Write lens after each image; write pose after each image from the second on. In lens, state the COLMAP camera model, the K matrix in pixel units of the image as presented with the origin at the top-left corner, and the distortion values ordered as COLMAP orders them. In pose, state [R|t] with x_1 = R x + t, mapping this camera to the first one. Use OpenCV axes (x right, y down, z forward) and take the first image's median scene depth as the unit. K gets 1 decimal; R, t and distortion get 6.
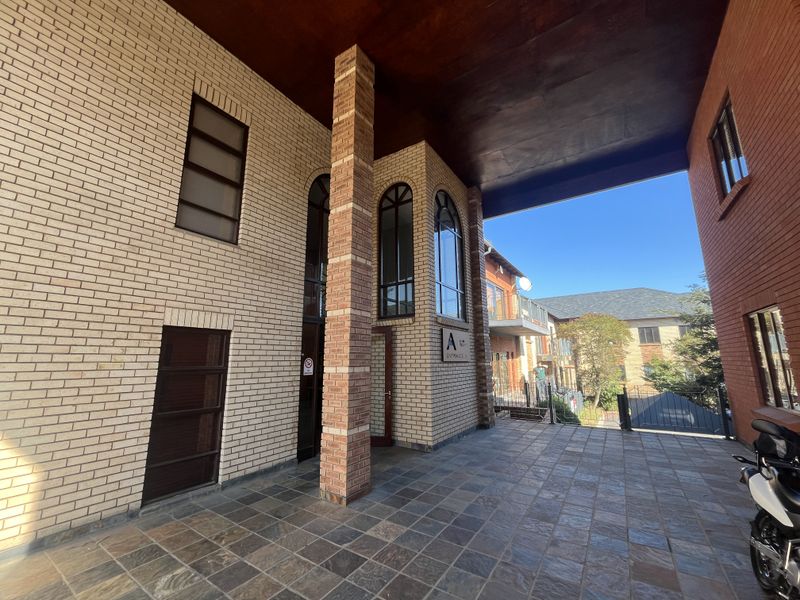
lens RADIAL K [[322.1, 0, 397.9], [0, 322.1, 301.8], [0, 0, 1]] dist [-0.002822, -0.000369]
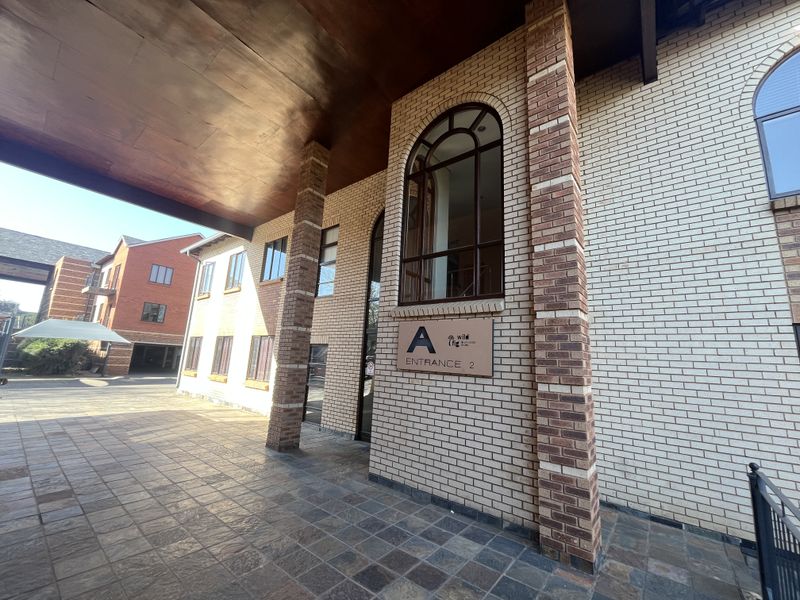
lens RADIAL K [[322.1, 0, 400.0], [0, 322.1, 301.3], [0, 0, 1]] dist [-0.002822, -0.000369]
pose [[-0.090344, -0.179873, -0.979532, 1.009122], [0.137732, 0.971847, -0.191165, 0.203882], [0.986341, -0.152183, -0.063026, 1.240290]]
